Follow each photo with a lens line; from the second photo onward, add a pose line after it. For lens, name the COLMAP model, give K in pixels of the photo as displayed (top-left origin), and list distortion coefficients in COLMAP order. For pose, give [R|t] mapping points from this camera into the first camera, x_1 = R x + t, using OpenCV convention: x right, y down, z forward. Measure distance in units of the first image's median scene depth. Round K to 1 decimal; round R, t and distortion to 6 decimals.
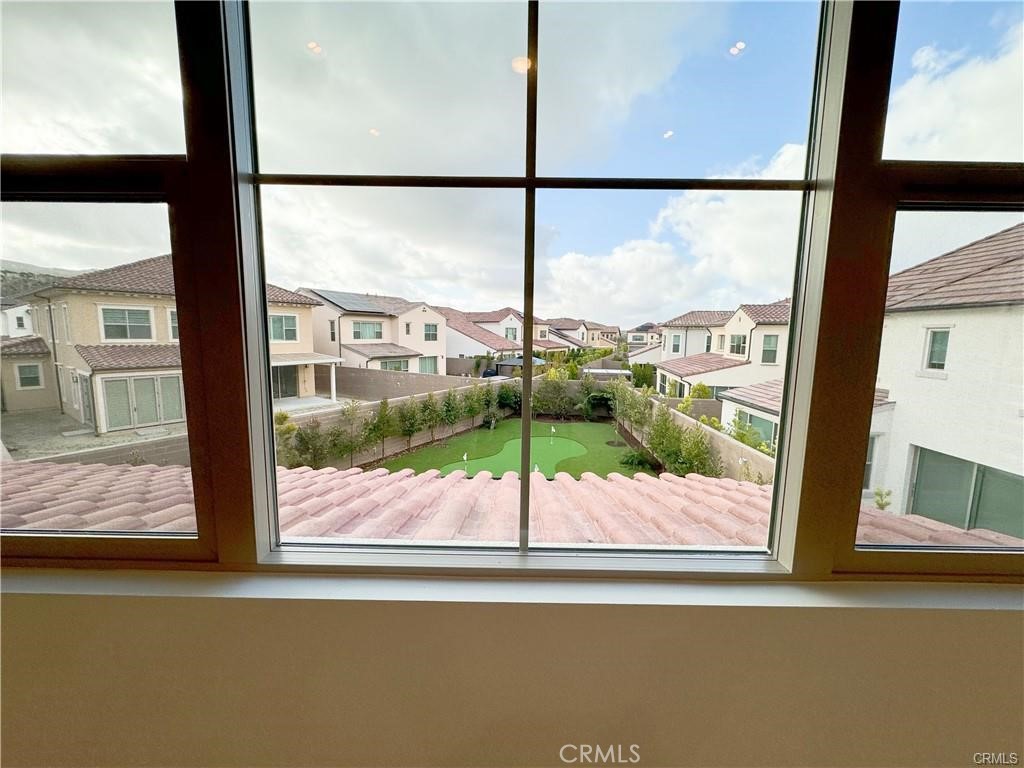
lens RADIAL K [[407.1, 0, 512.7], [0, 407.1, 382.9], [0, 0, 1]] dist [0.000072, 0.000291]
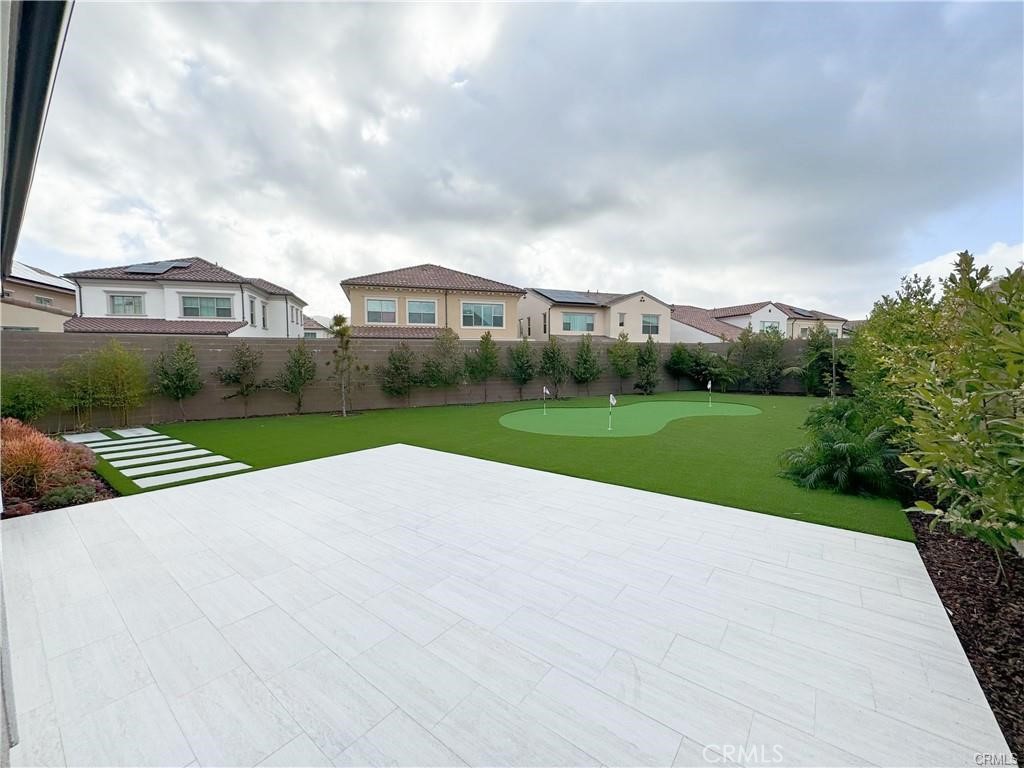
lens RADIAL K [[407.1, 0, 513.2], [0, 407.1, 378.2], [0, 0, 1]] dist [0.000072, 0.000291]
pose [[0.797133, 0.005778, -0.603776, 0.122081], [-0.057404, 0.996150, -0.066254, 0.085362], [0.601069, 0.087472, 0.794396, 0.143473]]
